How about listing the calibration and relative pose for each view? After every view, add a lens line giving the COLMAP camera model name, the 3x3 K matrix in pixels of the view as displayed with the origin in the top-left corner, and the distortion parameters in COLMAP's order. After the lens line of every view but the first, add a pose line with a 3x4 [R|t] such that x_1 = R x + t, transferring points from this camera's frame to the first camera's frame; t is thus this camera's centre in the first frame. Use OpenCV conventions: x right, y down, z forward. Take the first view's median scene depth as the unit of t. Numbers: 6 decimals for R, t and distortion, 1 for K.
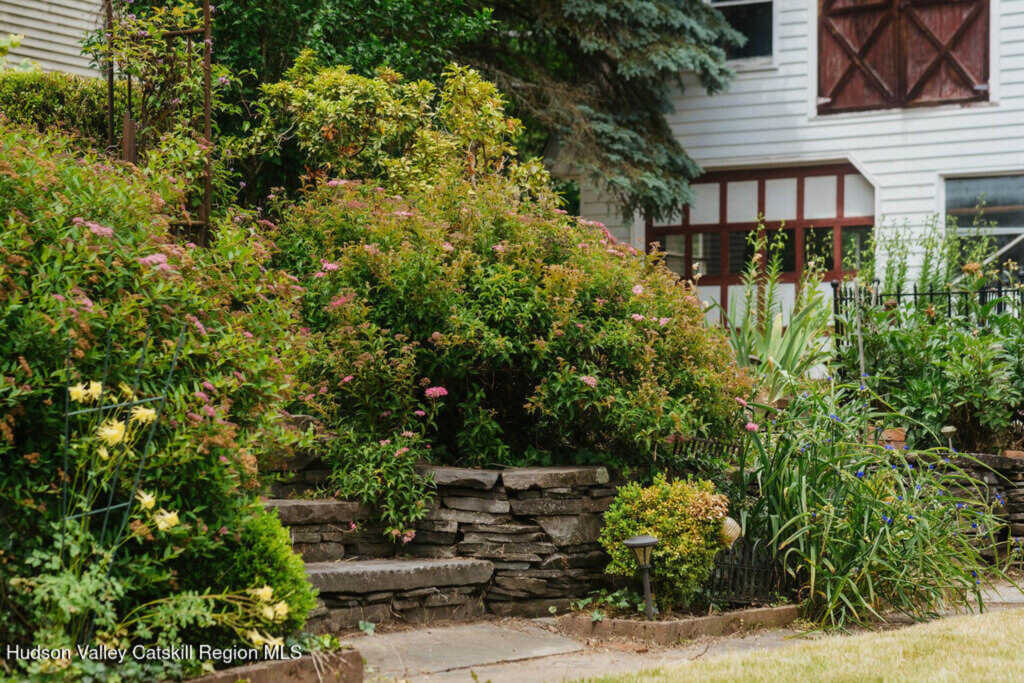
lens RADIAL K [[2385.8, 0, 512.0], [0, 2385.8, 341.5], [0, 0, 1]] dist [0.018283, 0.874665]
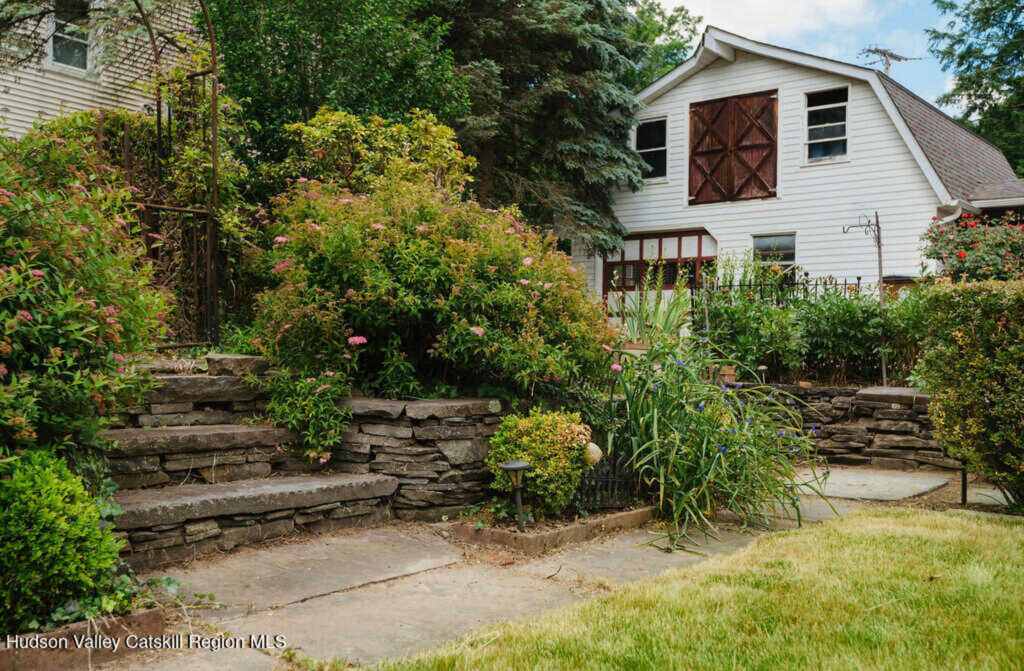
lens RADIAL K [[938.7, 0, 513.1], [0, 938.7, 322.2], [0, 0, 1]] dist [0.059444, -0.001015]
pose [[0.997974, 0.008187, -0.063095, 0.079109], [-0.008266, 0.999965, -0.000990, 0.012082], [0.063085, 0.001509, 0.998007, 0.507502]]
